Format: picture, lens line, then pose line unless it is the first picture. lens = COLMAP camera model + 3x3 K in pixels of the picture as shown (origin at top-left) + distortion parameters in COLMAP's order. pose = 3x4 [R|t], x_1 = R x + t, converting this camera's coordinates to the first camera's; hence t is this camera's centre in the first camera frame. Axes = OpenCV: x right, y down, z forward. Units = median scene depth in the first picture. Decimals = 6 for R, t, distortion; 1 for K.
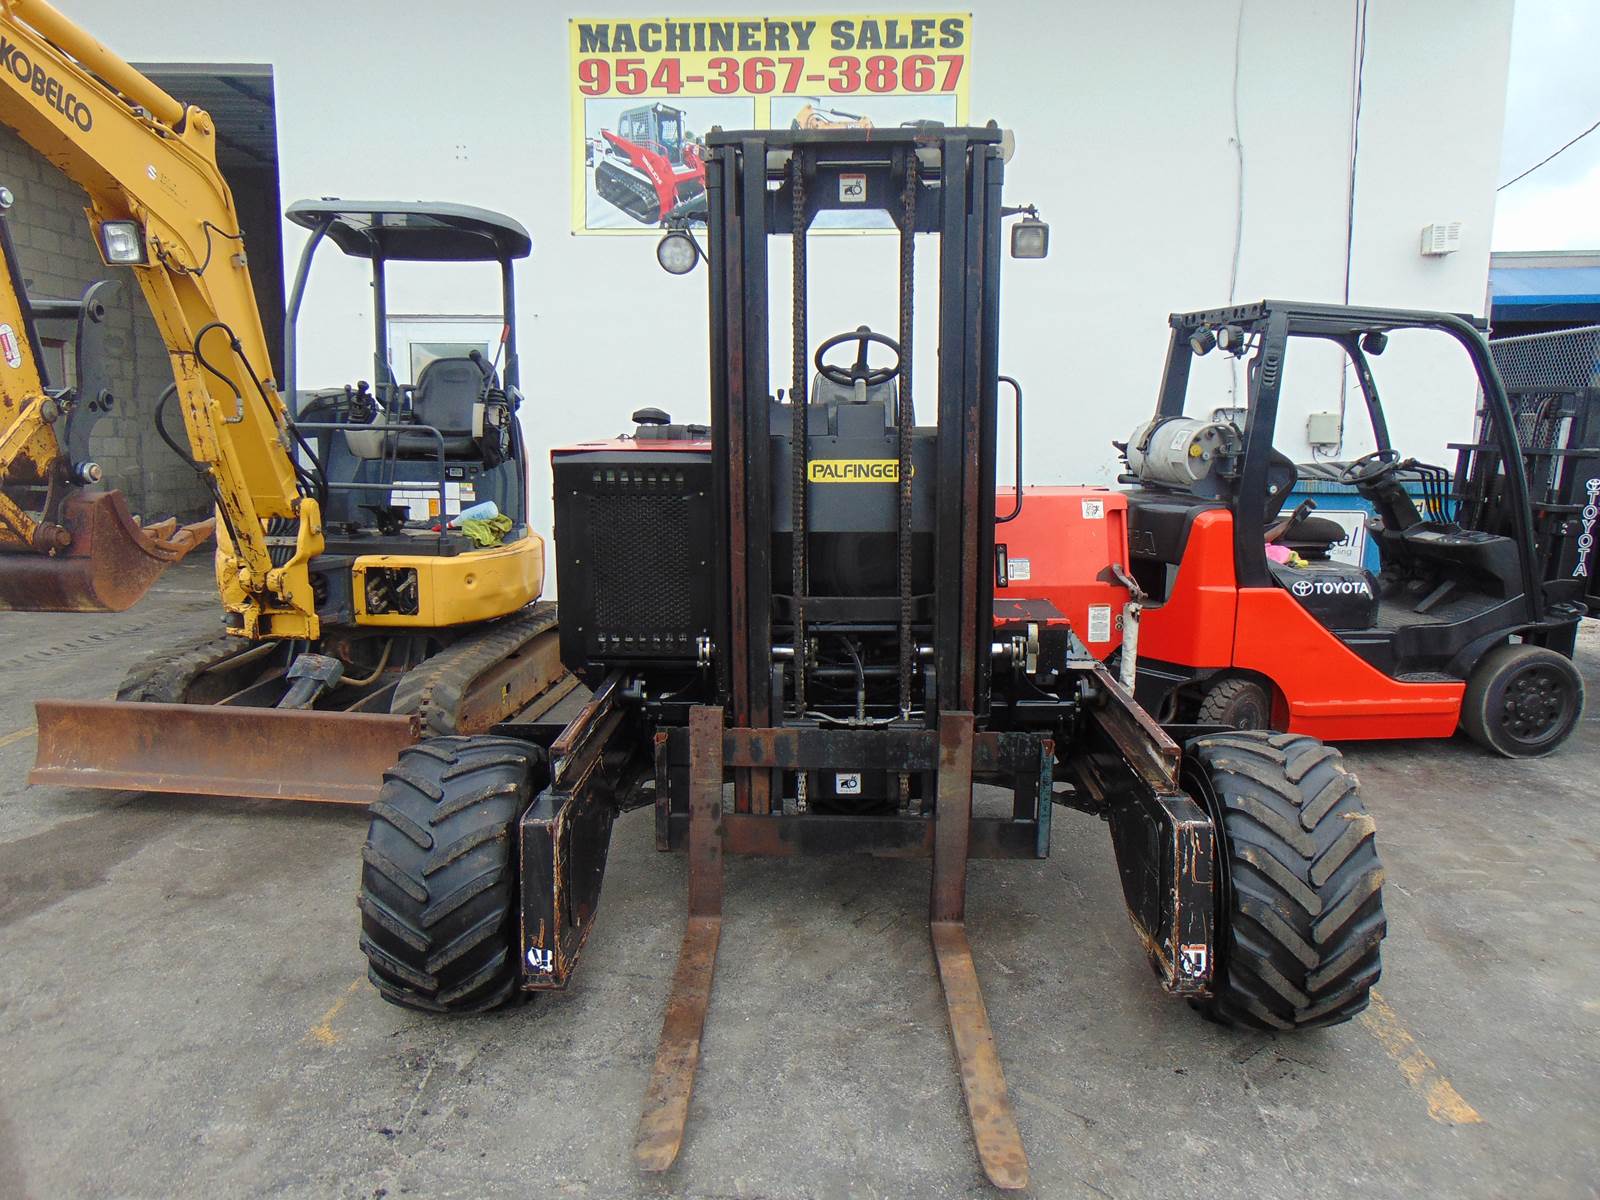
lens RADIAL K [[1198.4, 0, 808.6], [0, 1198.4, 590.5], [0, 0, 1]] dist [-0.012728, 0.039840]
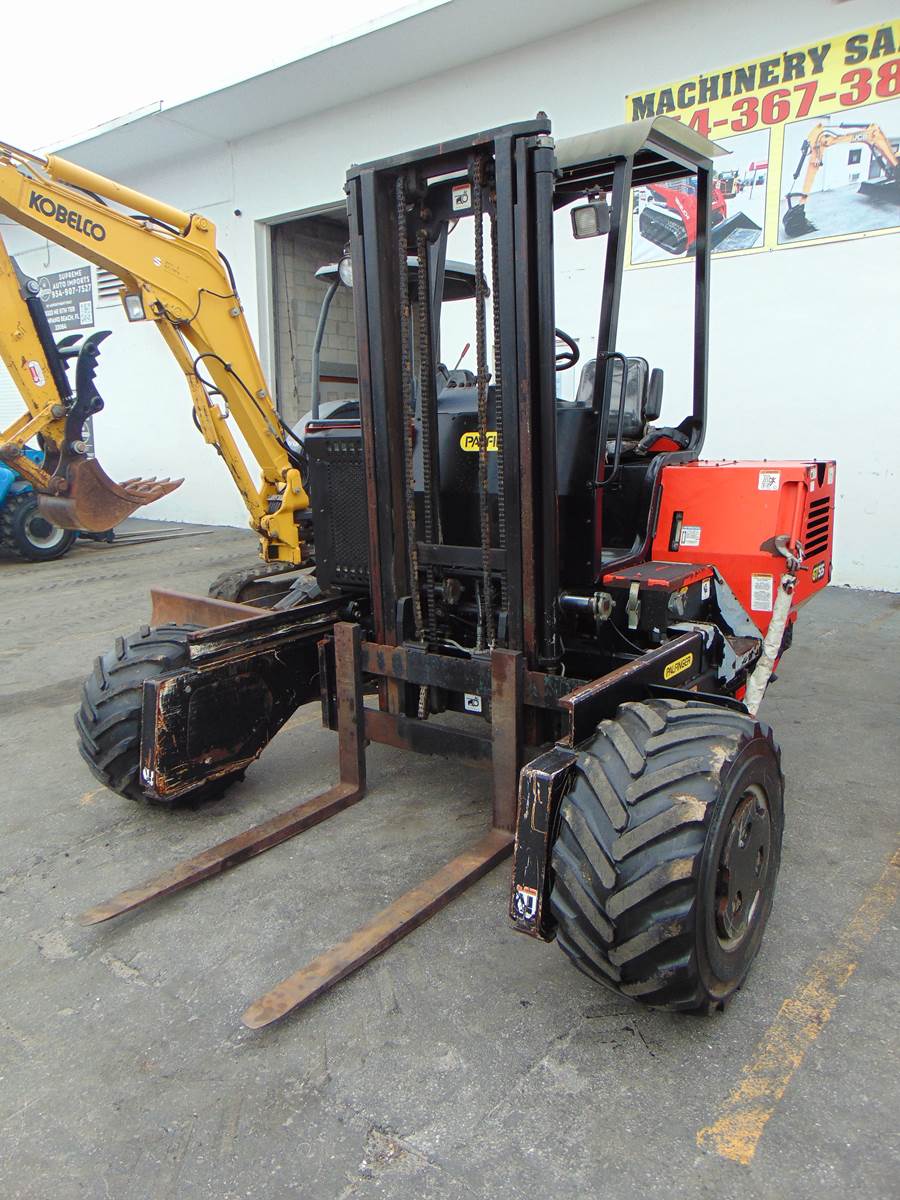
lens RADIAL K [[898.8, 0, 455.0], [0, 898.8, 600.2], [0, 0, 1]] dist [-0.012728, 0.039840]
pose [[0.813565, 0.088714, -0.574666, 0.246443], [-0.062305, 0.995903, 0.065536, 0.000033], [0.578126, -0.017513, 0.815760, 0.117270]]
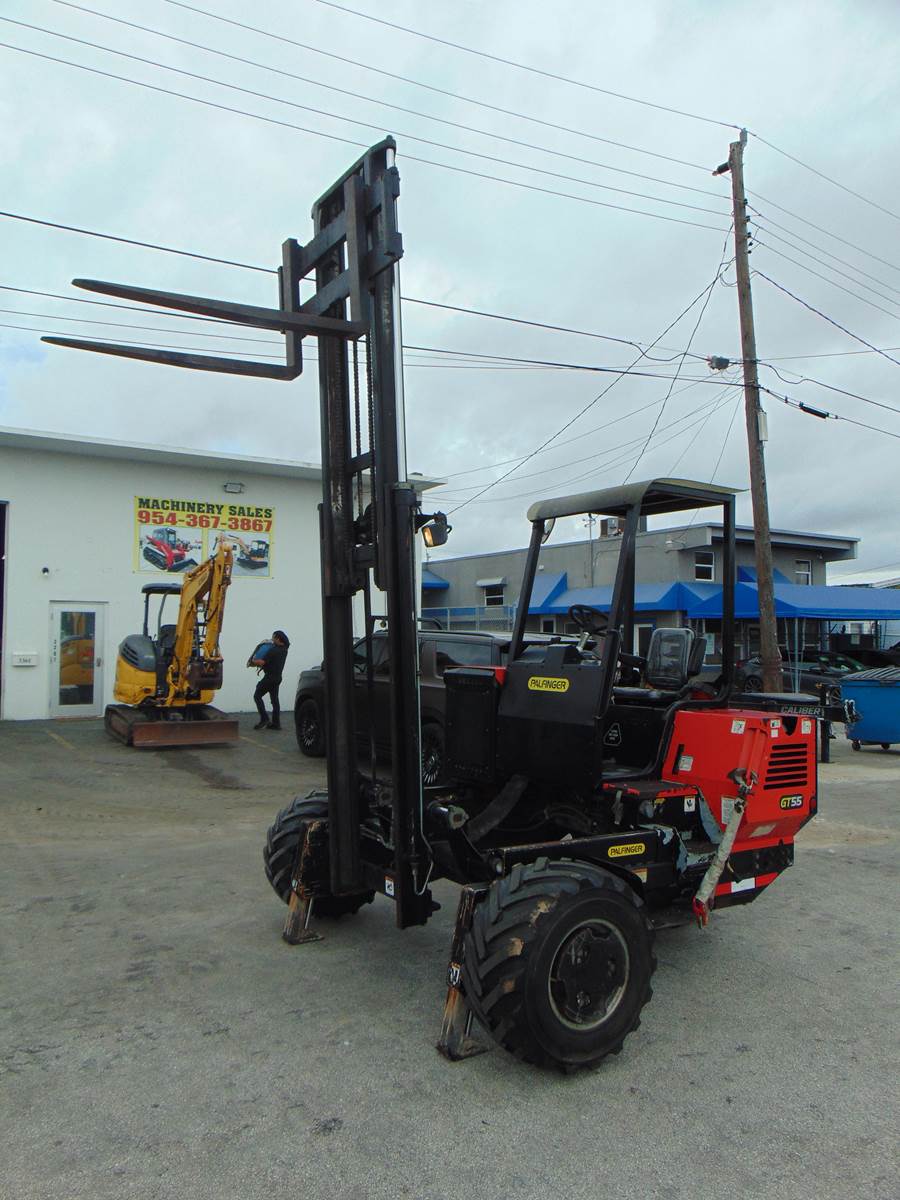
lens RADIAL K [[898.8, 0, 450.1], [0, 898.8, 608.6], [0, 0, 1]] dist [-0.012728, 0.039840]
pose [[0.819186, 0.021234, 0.573134, -0.786909], [0.074521, 0.986902, -0.143077, 0.123602], [-0.568665, 0.159918, 0.806874, -1.027226]]
